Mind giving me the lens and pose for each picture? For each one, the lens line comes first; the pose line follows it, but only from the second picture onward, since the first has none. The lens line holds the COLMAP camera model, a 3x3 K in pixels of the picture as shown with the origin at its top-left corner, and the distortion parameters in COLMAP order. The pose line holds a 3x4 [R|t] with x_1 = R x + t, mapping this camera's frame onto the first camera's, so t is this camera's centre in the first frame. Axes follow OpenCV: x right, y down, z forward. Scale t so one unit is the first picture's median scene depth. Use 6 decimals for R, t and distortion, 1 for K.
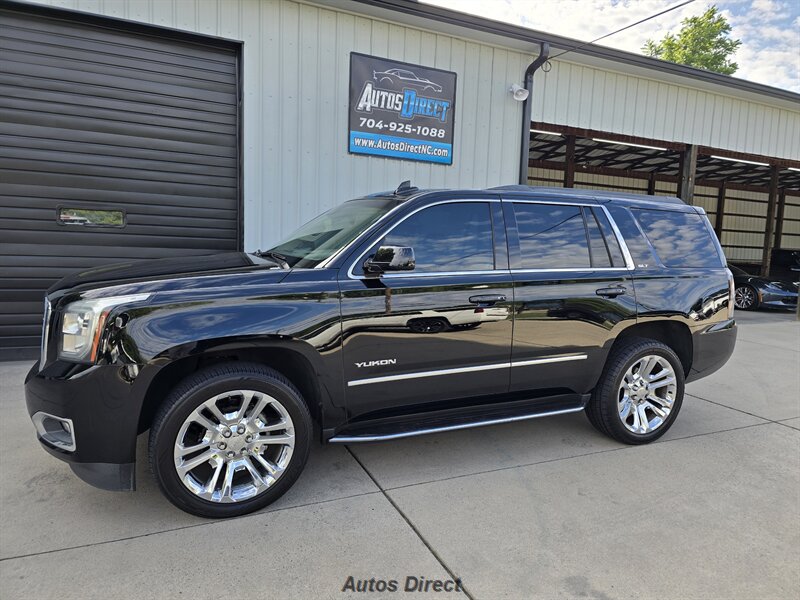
lens RADIAL K [[533.5, 0, 402.6], [0, 533.5, 298.9], [0, 0, 1]] dist [0.068817, -0.062632]
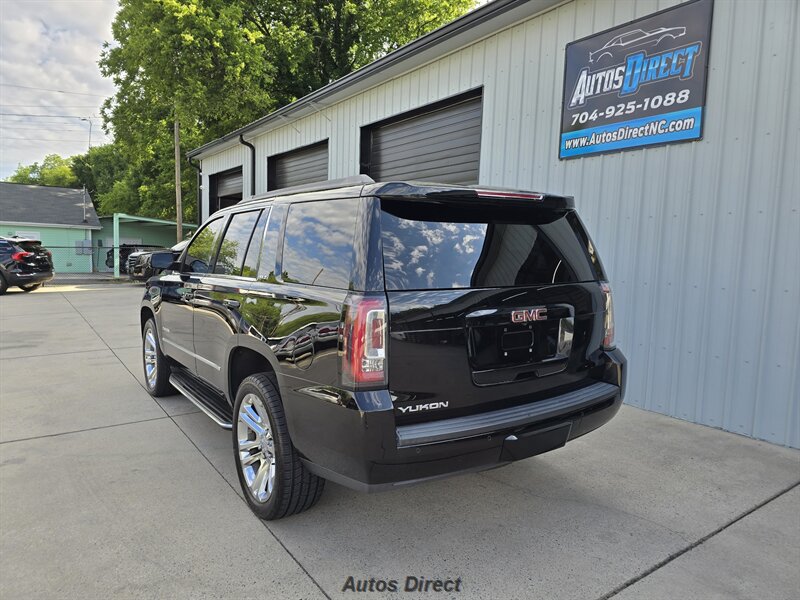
lens RADIAL K [[533.5, 0, 404.7], [0, 533.5, 300.6], [0, 0, 1]] dist [0.068817, -0.062632]
pose [[0.187899, 0.060760, -0.980307, 0.707669], [-0.122809, 0.991705, 0.037927, -0.047019], [0.974480, 0.113264, 0.193803, 0.599382]]
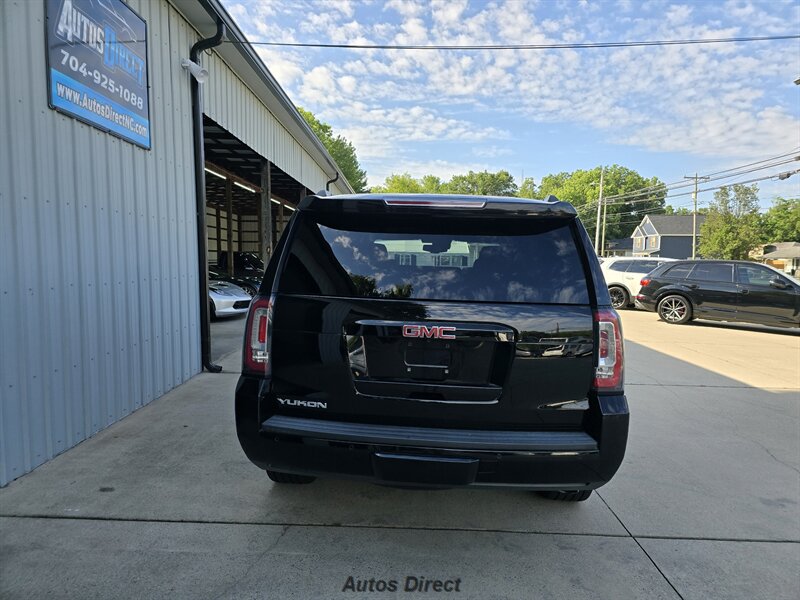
lens RADIAL K [[533.9, 0, 406.2], [0, 533.9, 304.7], [0, 0, 1]] dist [0.072546, -0.066752]
pose [[0.417471, -0.108404, 0.902201, -0.470159], [0.094467, 0.992656, 0.075561, -0.073647], [-0.903766, 0.053683, 0.424646, 0.425932]]
